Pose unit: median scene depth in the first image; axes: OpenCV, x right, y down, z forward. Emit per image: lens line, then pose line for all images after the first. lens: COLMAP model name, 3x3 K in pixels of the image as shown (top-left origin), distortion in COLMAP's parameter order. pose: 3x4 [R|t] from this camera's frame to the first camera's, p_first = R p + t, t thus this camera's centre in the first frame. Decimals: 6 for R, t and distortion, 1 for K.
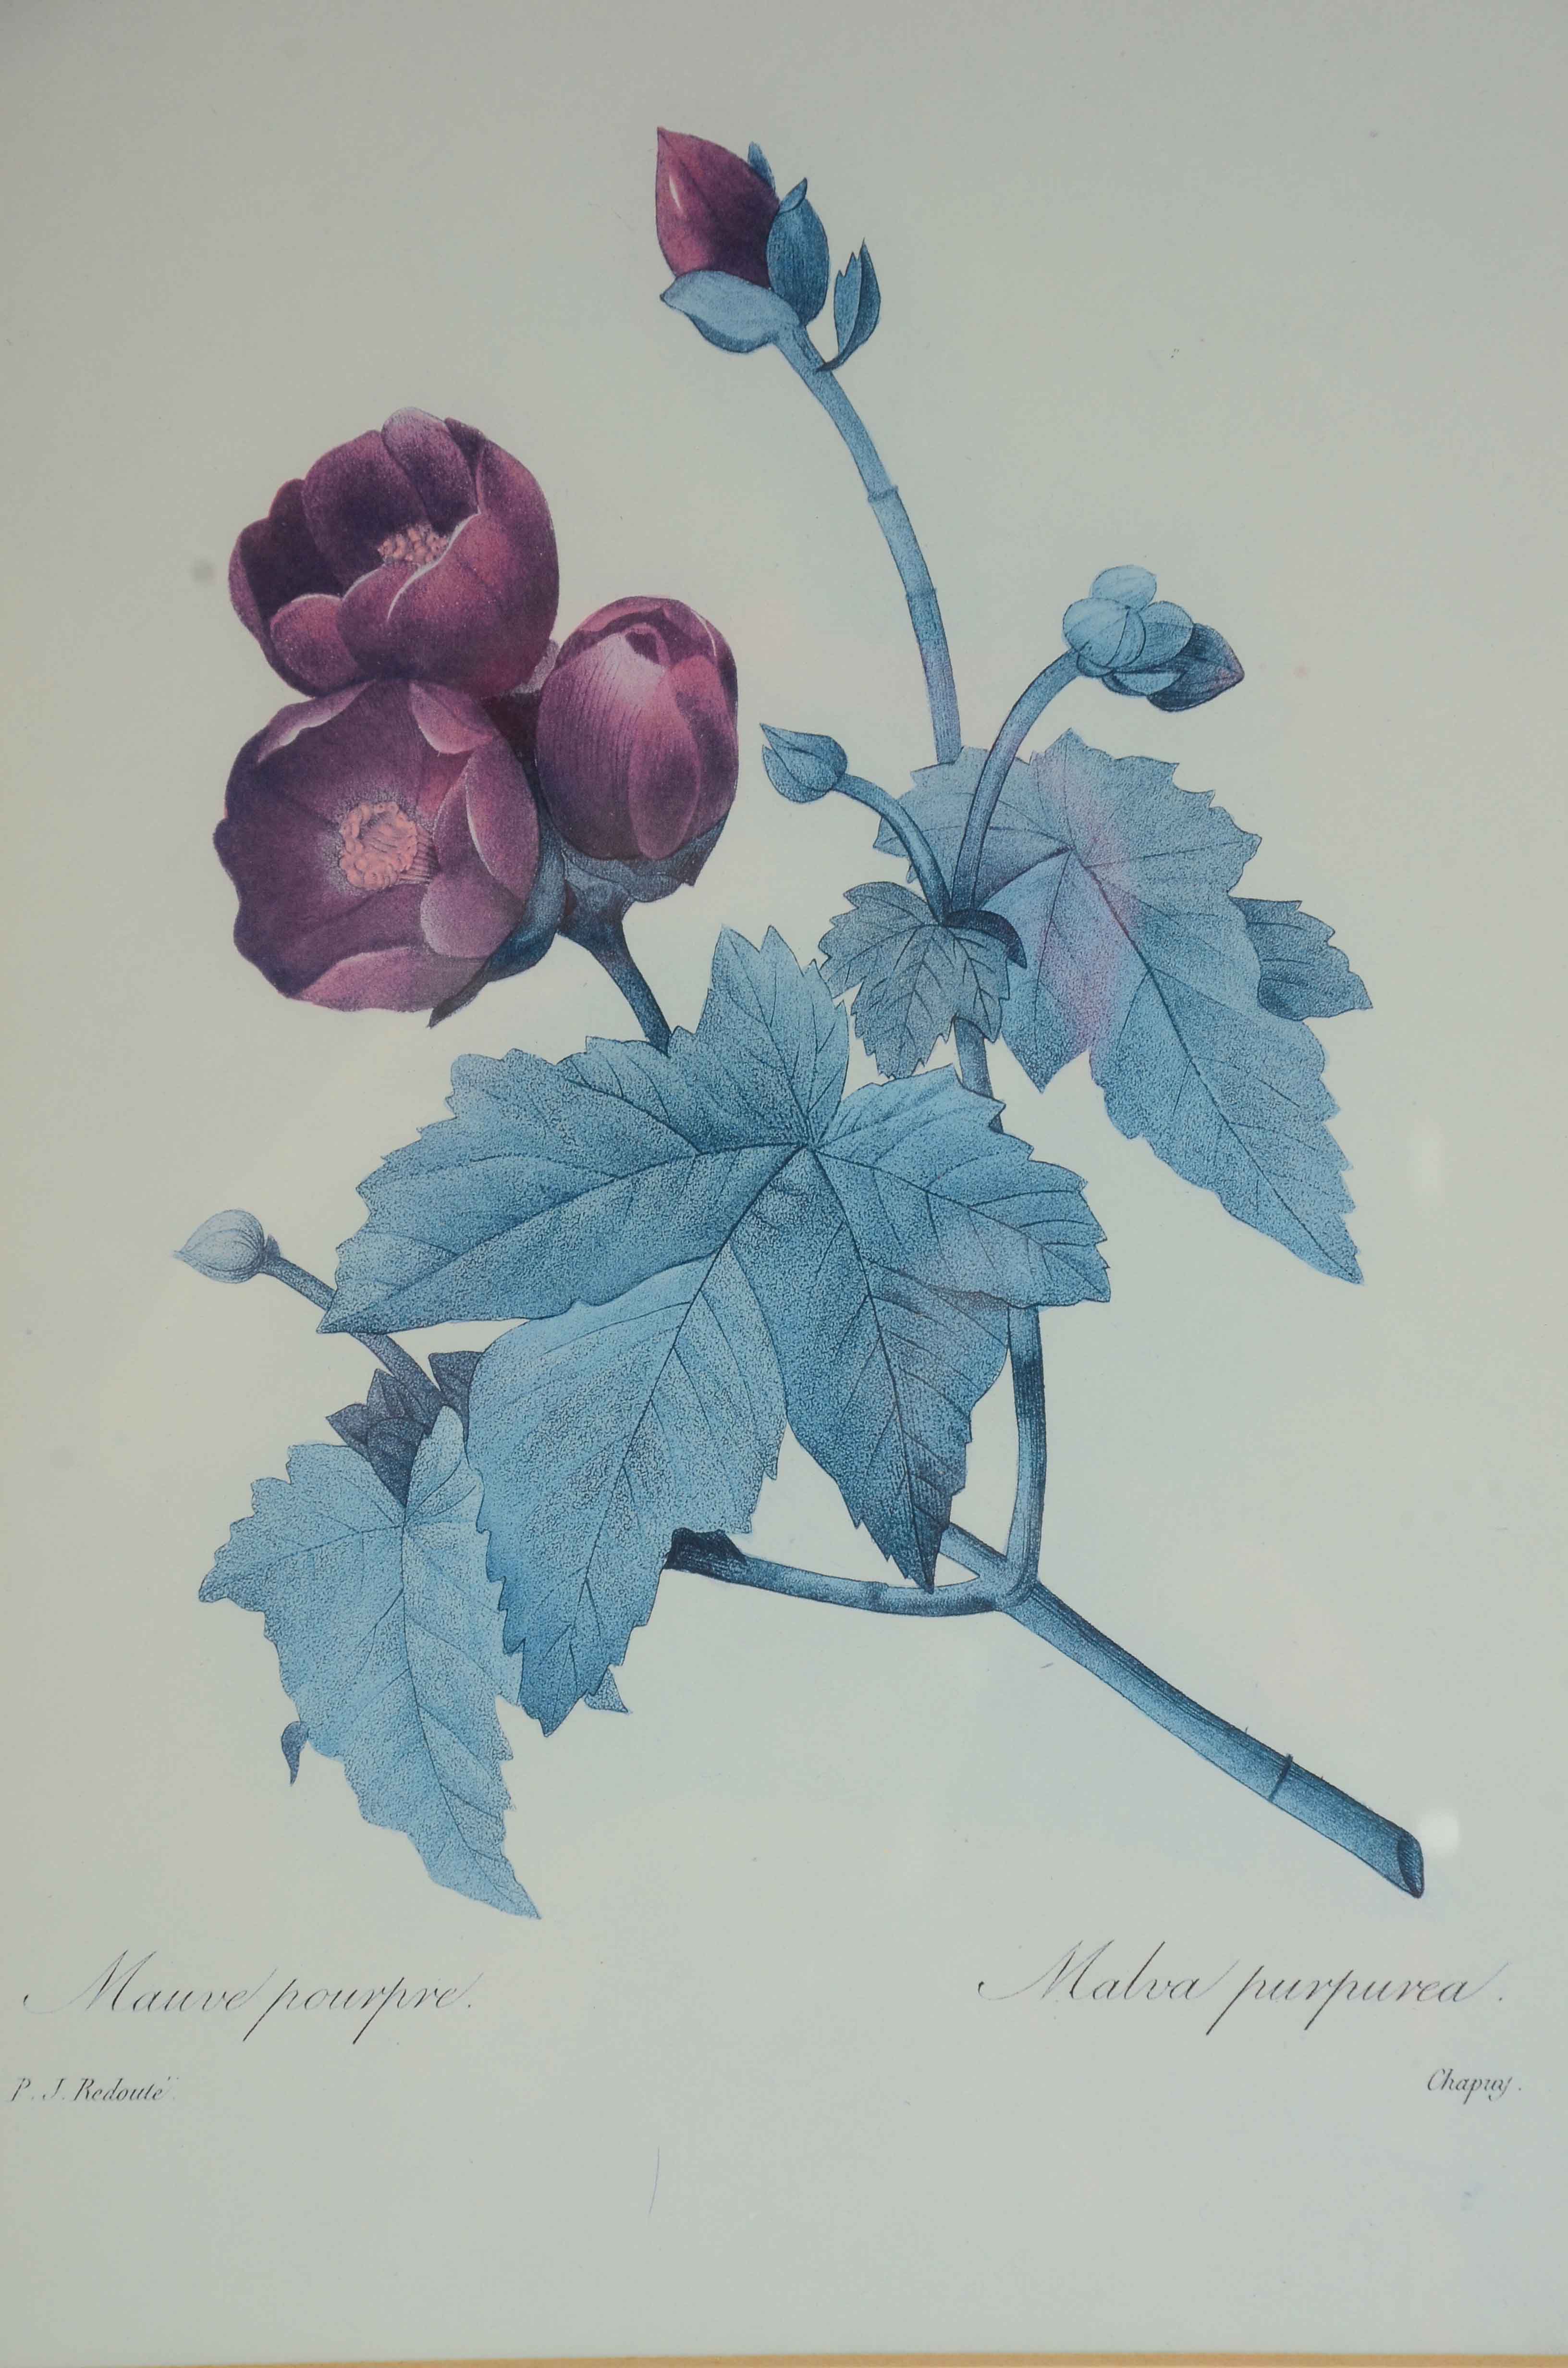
lens RADIAL K [[13537.1, 0, 731.6], [0, 13537.1, 1251.2], [0, 0, 1]] dist [2.059016, 0.000000]
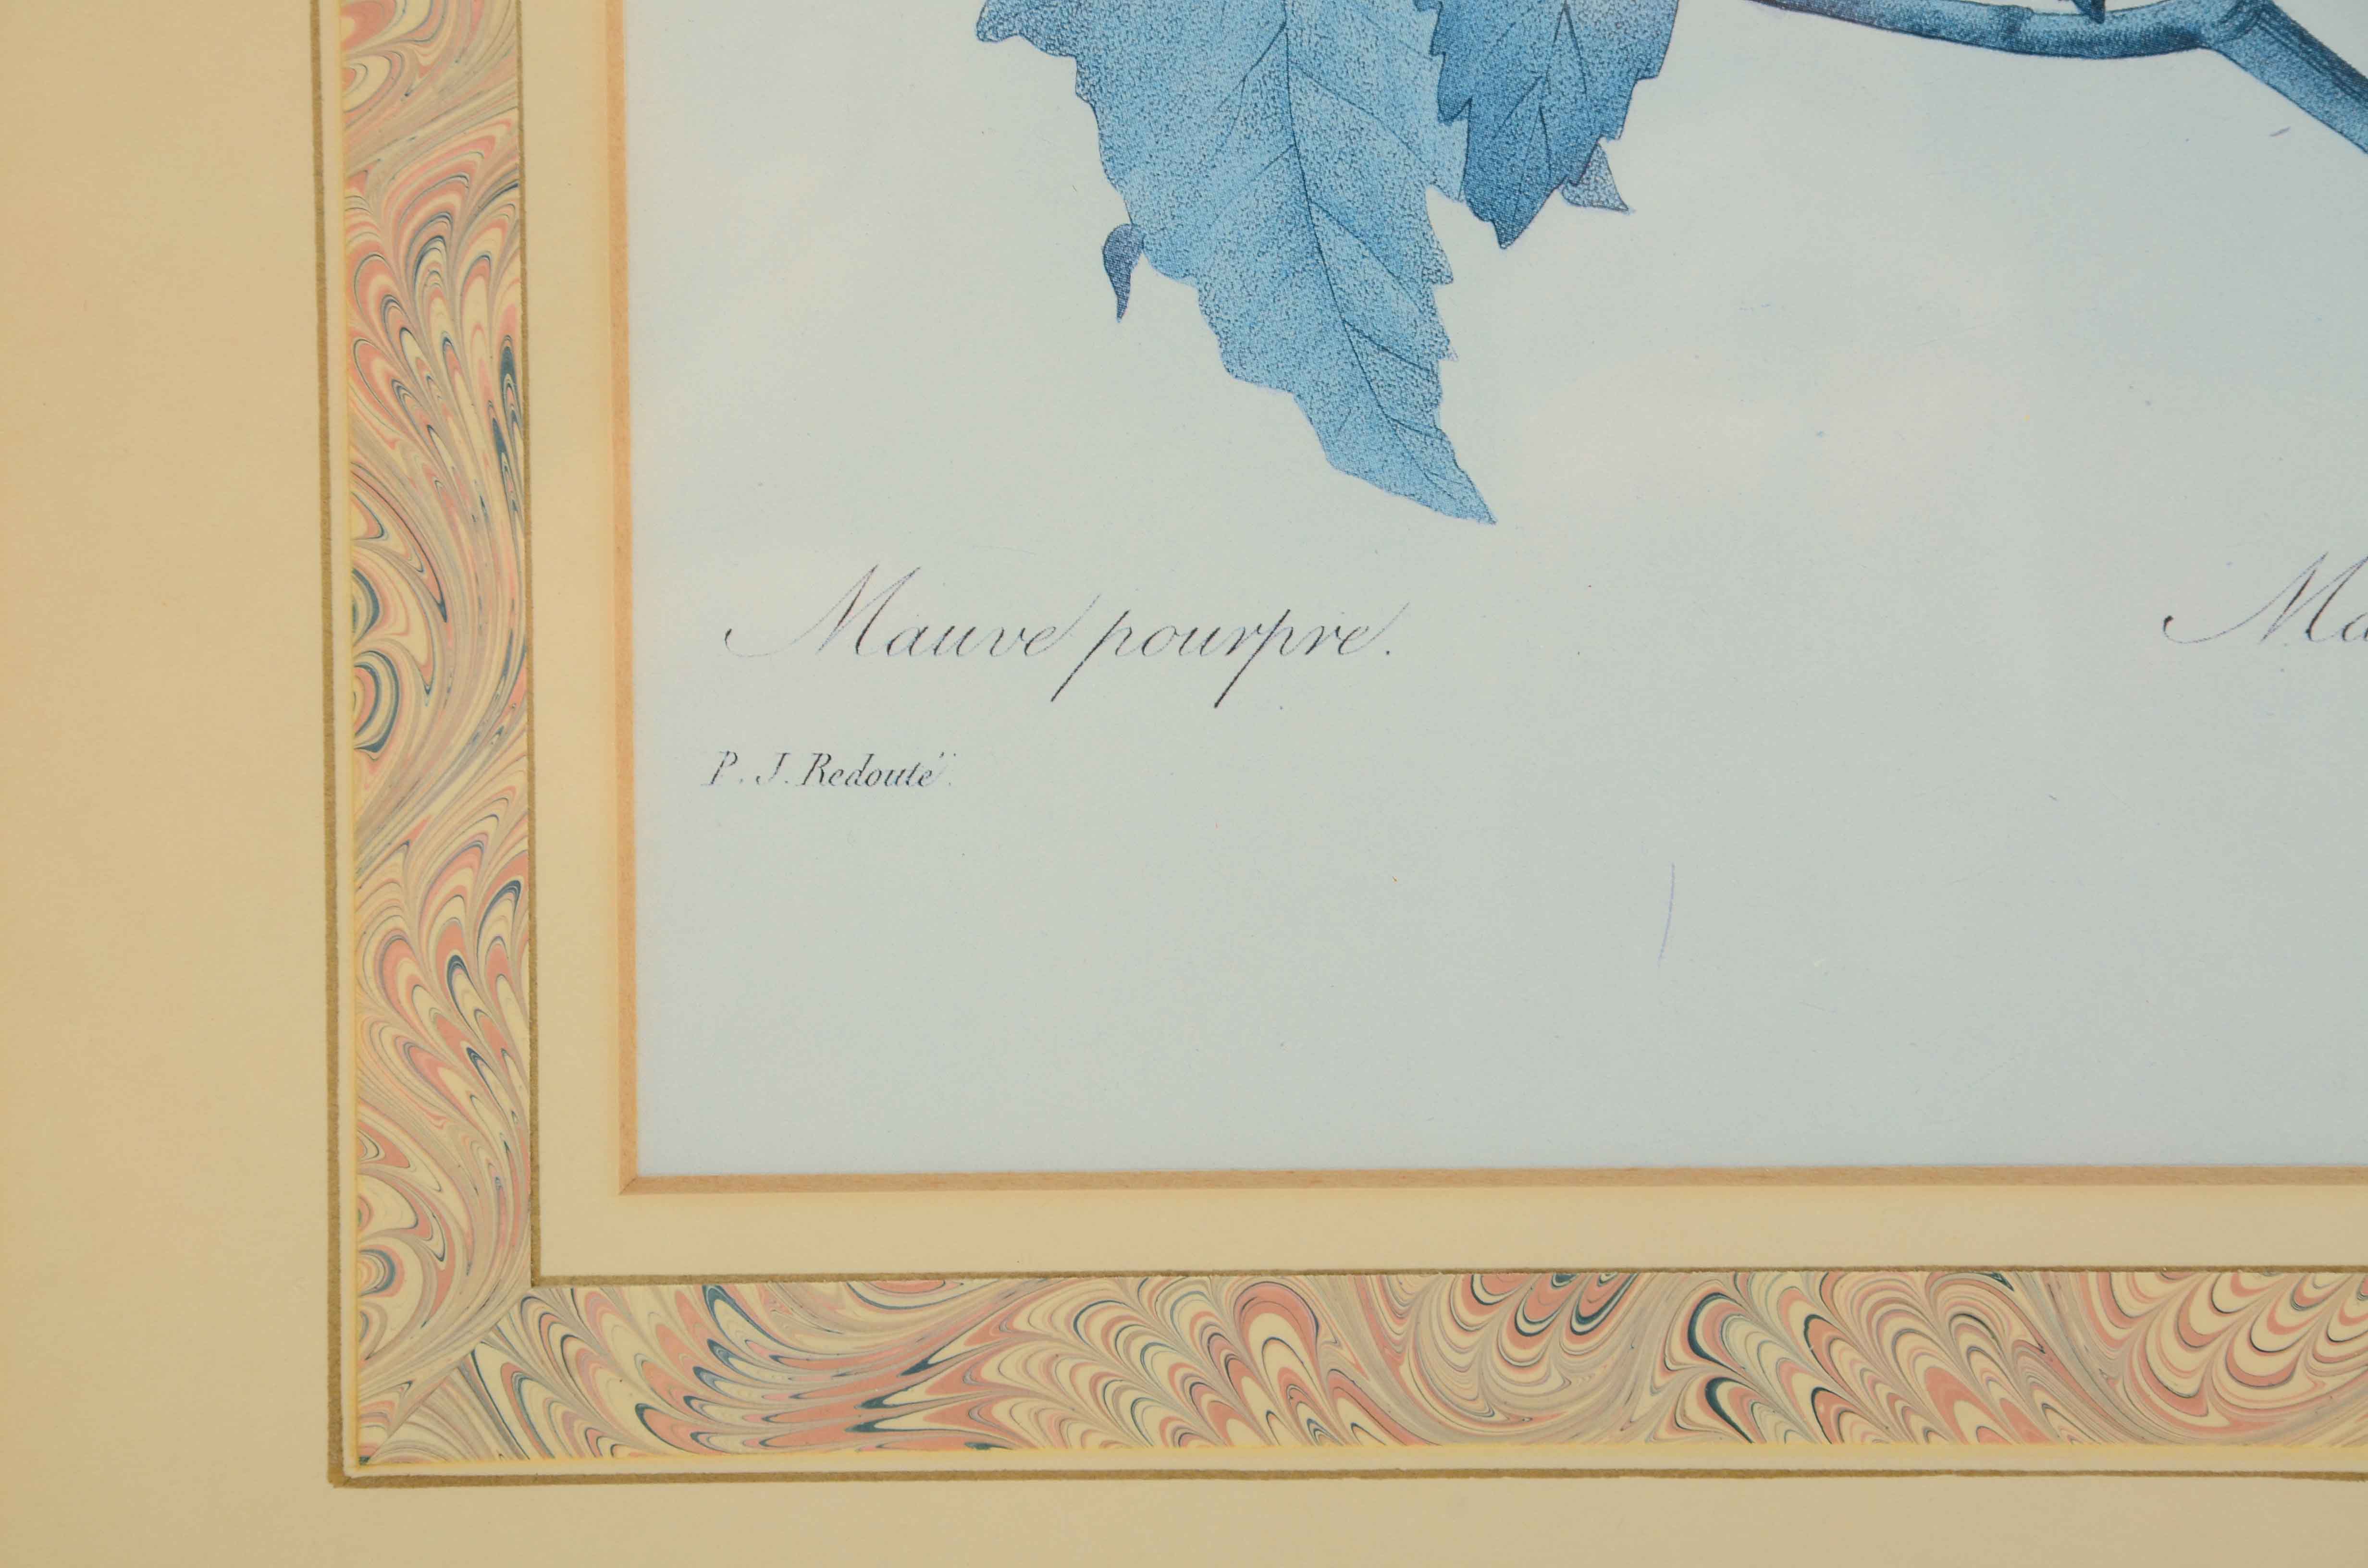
lens RADIAL K [[13537.1, 0, 1201.9], [0, 13537.1, 803.2], [0, 0, 1]] dist [2.059016, 0.000000]
pose [[0.999414, 0.001975, -0.034166, -0.005679], [0.000305, 0.997779, 0.066617, 0.018649], [0.034222, -0.066588, 0.997194, 0.340023]]
